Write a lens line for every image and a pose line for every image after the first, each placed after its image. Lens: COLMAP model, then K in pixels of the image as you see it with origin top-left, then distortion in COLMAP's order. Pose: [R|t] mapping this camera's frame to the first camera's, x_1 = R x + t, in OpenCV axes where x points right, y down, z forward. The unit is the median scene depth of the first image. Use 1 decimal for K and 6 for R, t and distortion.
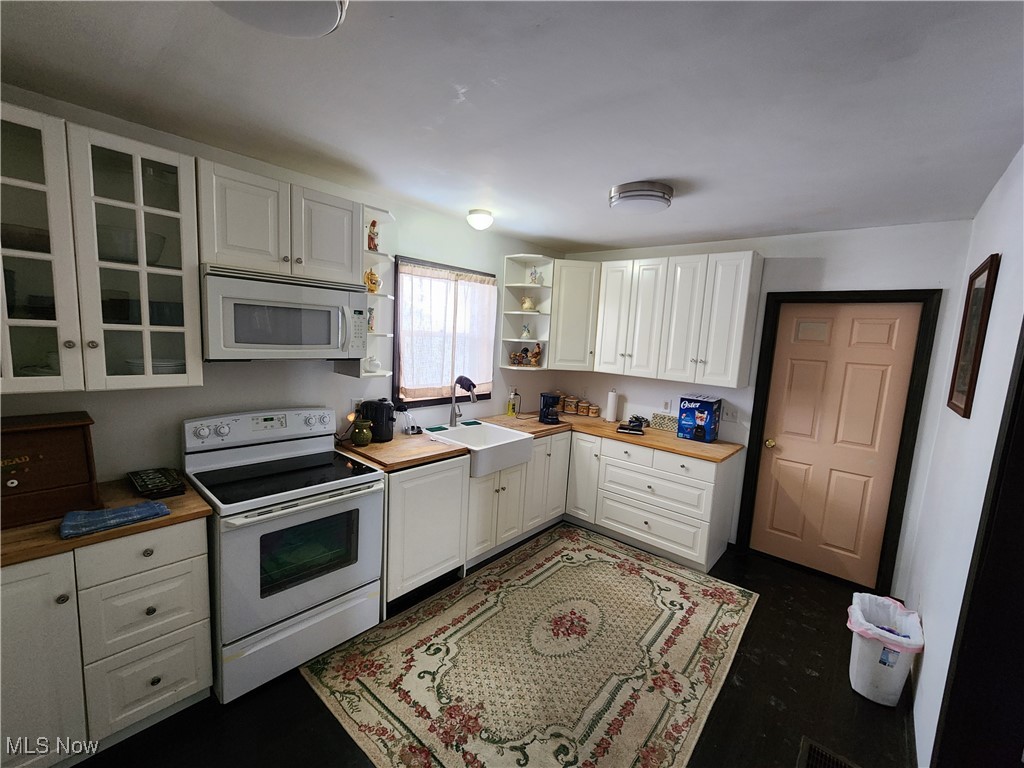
lens RADIAL K [[421.8, 0, 512.0], [0, 421.8, 383.6], [0, 0, 1]] dist [-0.001870, 0.001637]
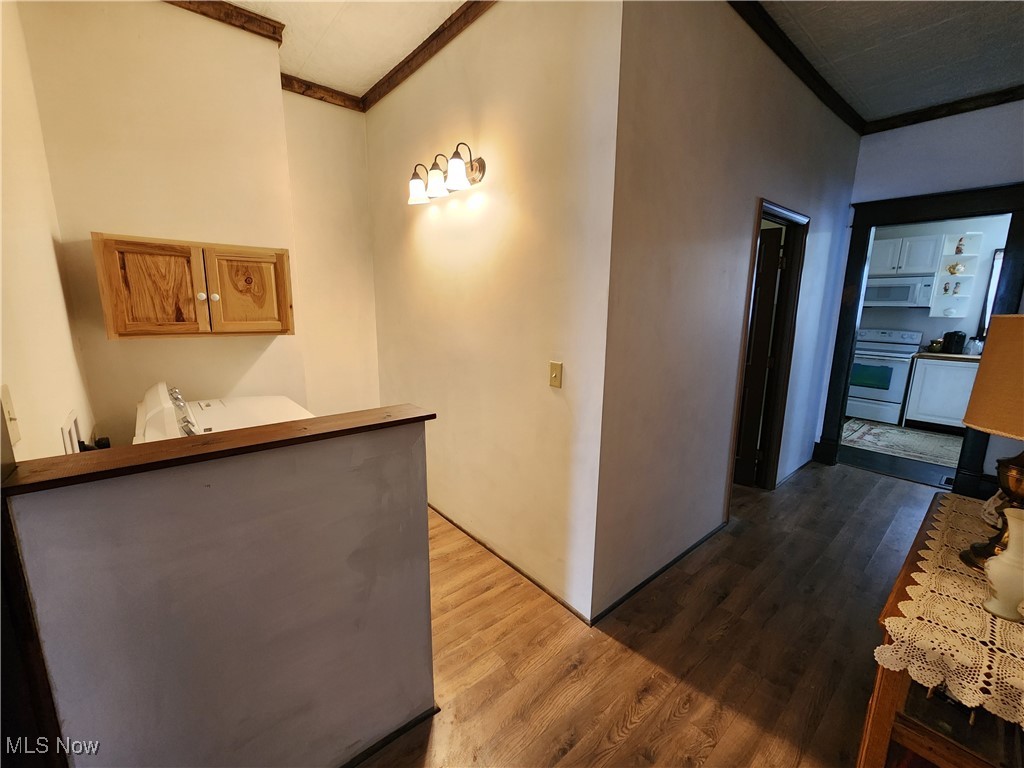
lens RADIAL K [[421.8, 0, 511.7], [0, 421.8, 381.1], [0, 0, 1]] dist [-0.001870, 0.001637]
pose [[-0.160388, 0.129797, -0.978483, 2.290358], [-0.135842, 0.978981, 0.152130, 0.289385], [0.977662, 0.157319, -0.139385, -0.770477]]
